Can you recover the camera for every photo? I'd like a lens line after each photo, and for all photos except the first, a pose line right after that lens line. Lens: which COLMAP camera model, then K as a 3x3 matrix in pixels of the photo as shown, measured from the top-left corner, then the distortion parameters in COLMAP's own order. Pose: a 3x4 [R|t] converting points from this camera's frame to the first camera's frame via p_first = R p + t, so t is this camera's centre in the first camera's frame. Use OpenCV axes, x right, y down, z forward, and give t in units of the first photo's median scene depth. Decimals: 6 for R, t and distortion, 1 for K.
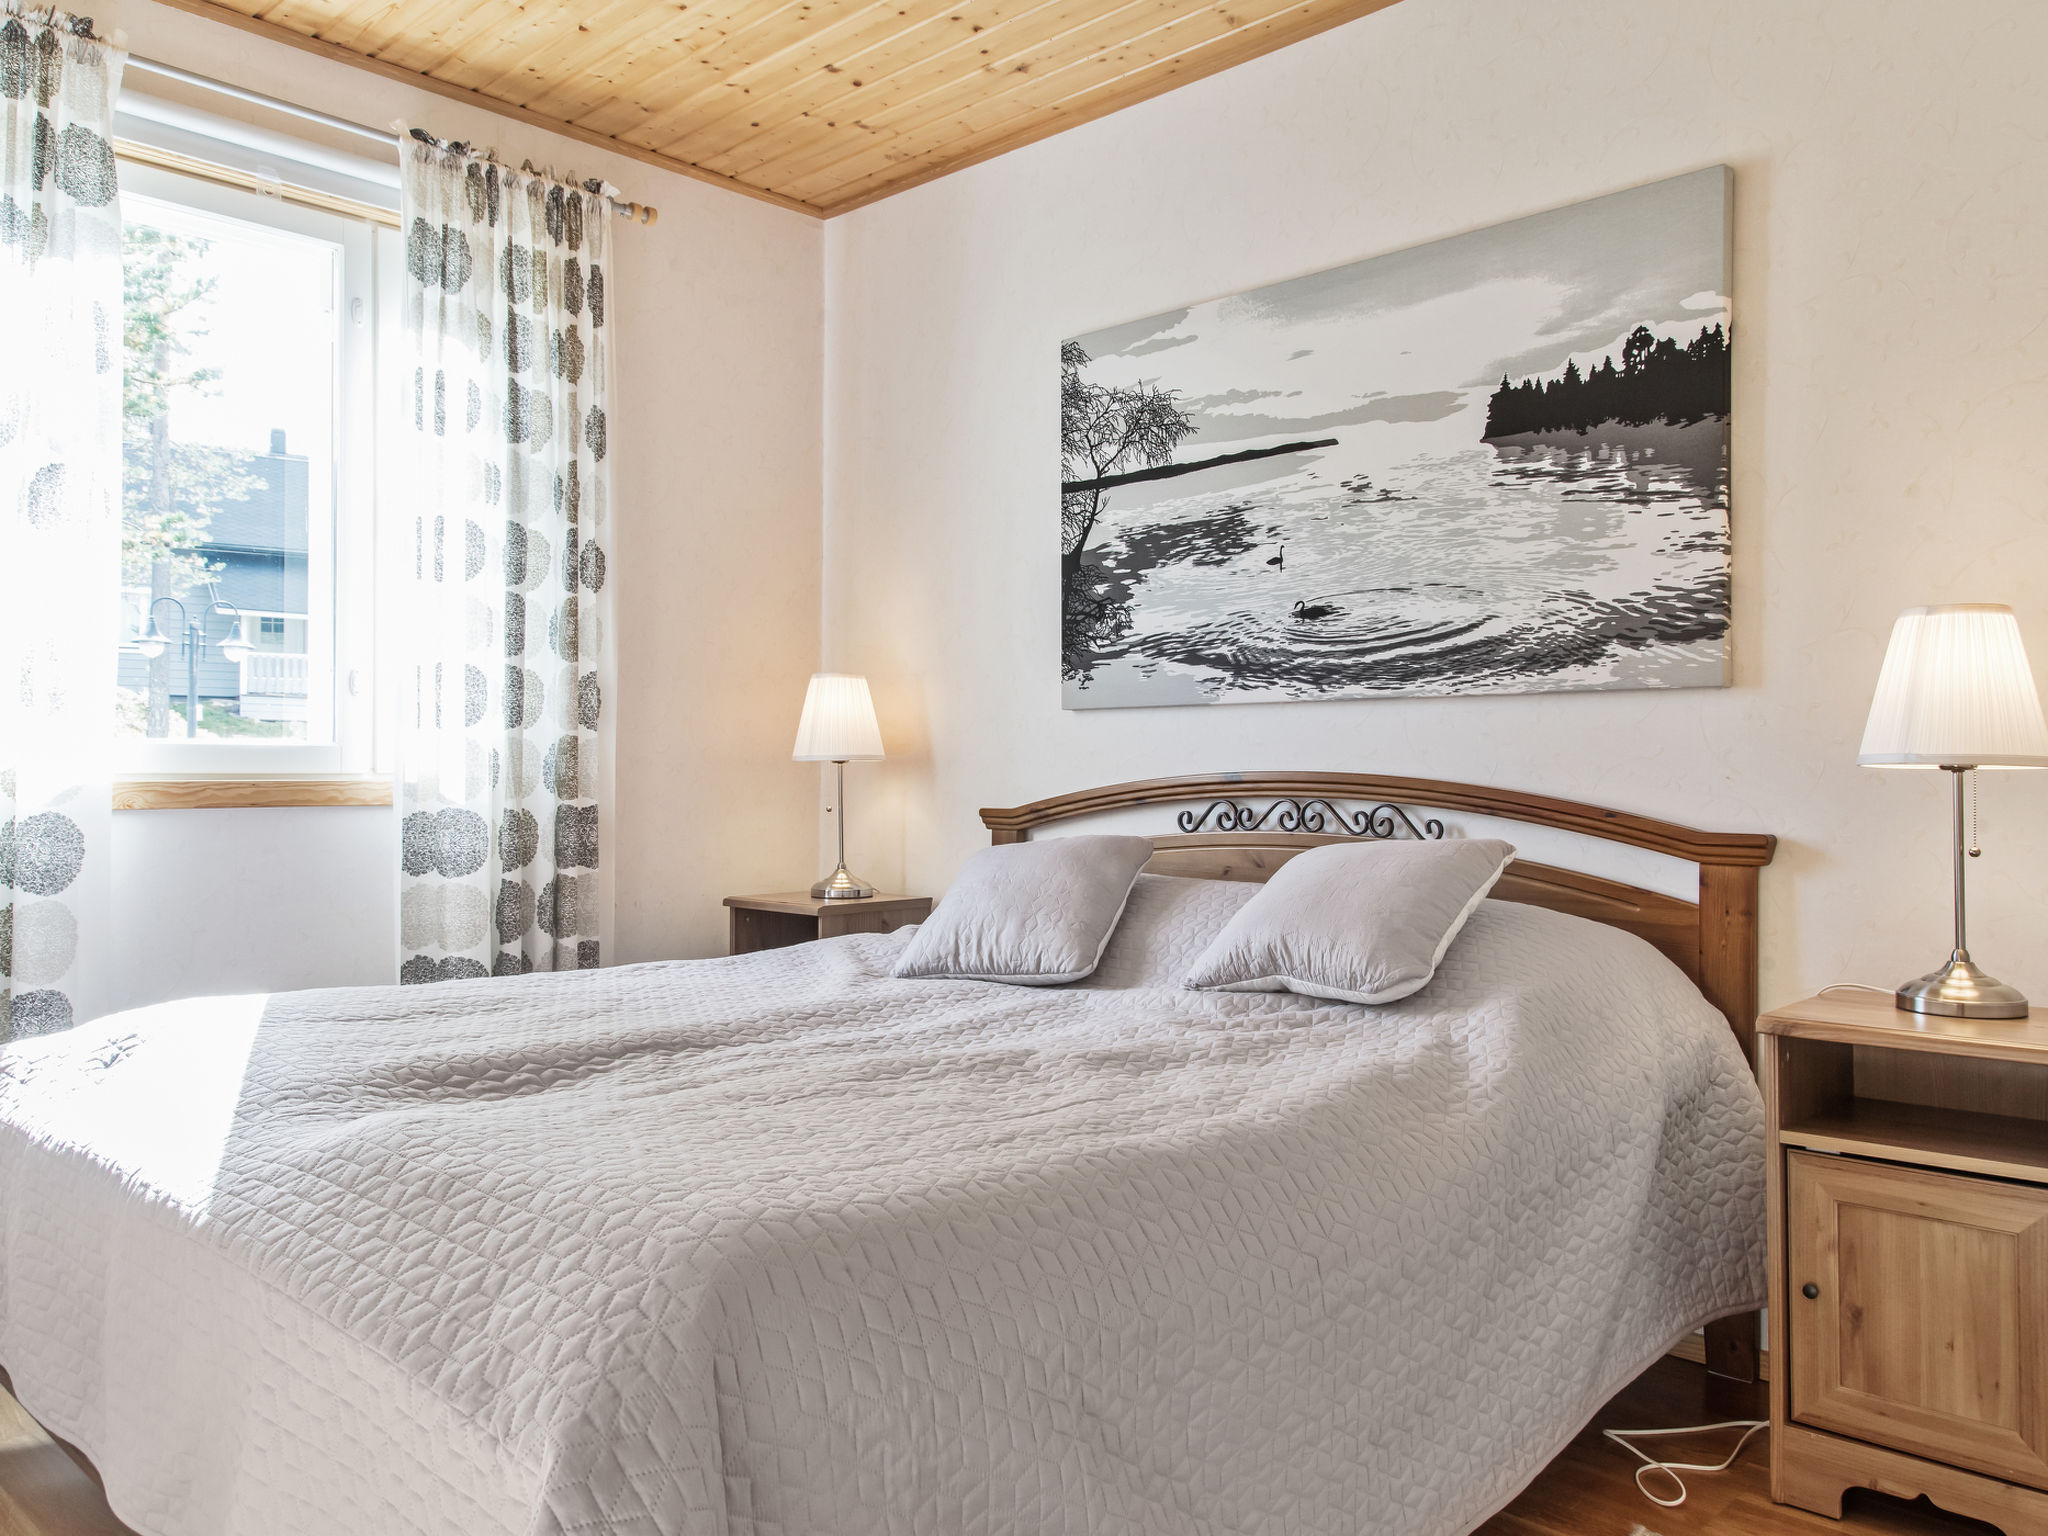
lens RADIAL K [[1551.4, 0, 1028.4], [0, 1551.4, 762.0], [0, 0, 1]] dist [0.027774, -0.006588]
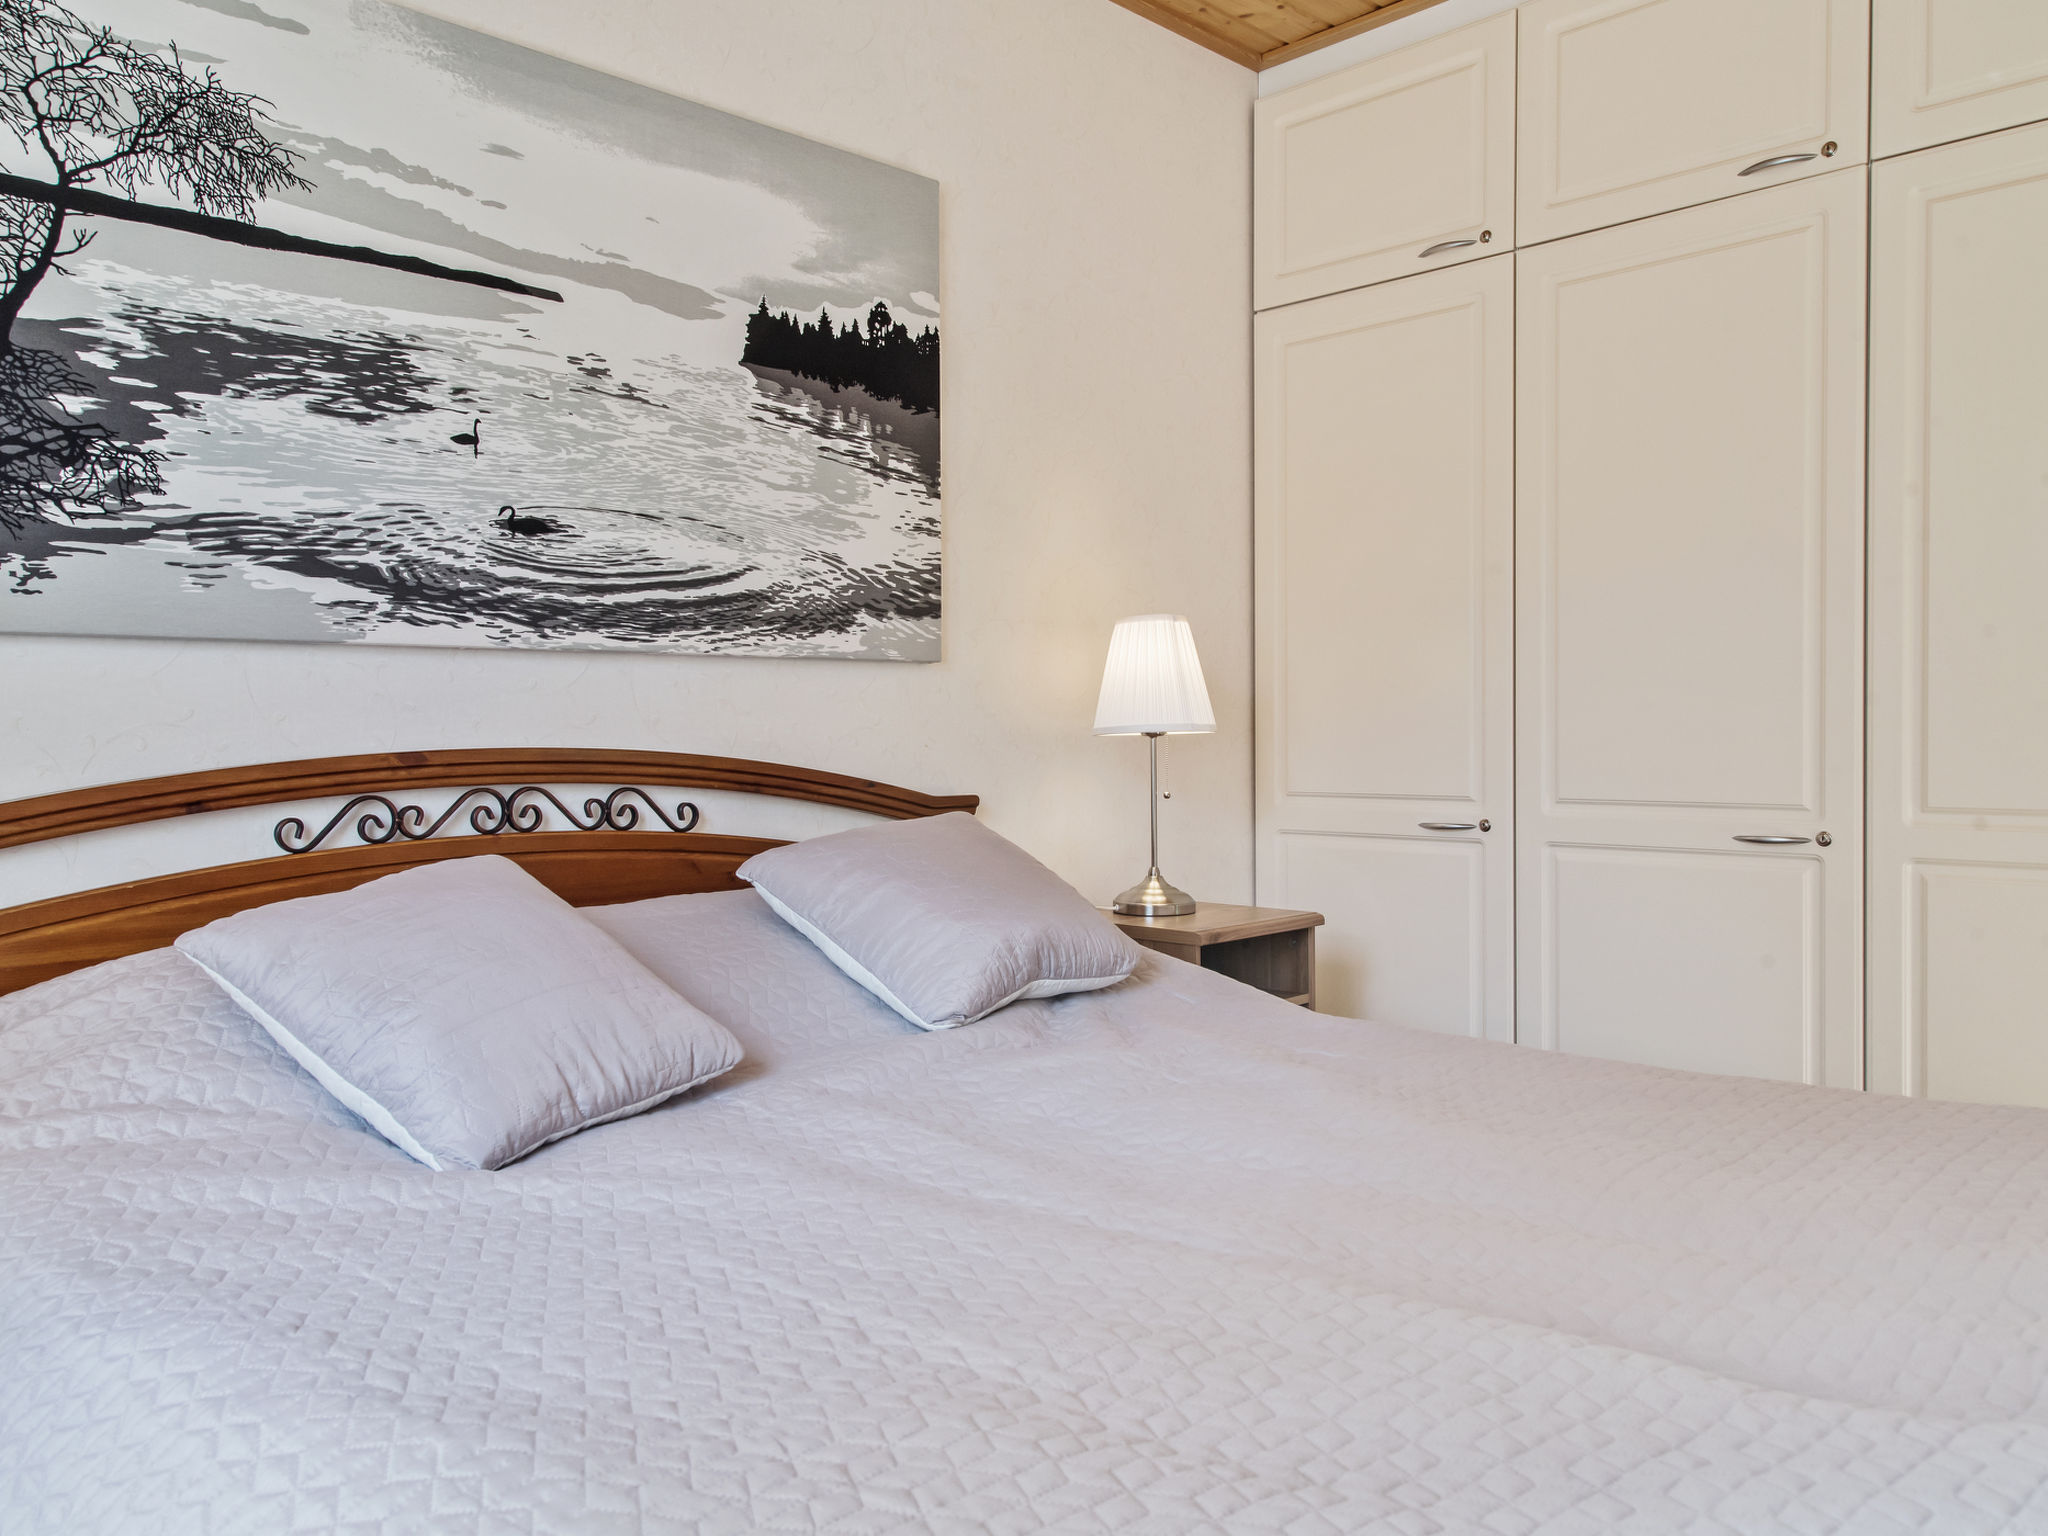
lens RADIAL K [[1551.4, 0, 1028.4], [0, 1551.4, 763.7], [0, 0, 1]] dist [0.027774, -0.006588]
pose [[0.020246, -0.023100, 0.999528, -0.546299], [0.007088, 0.999711, 0.022960, -0.001438], [-0.999770, 0.006620, 0.020404, 0.776680]]
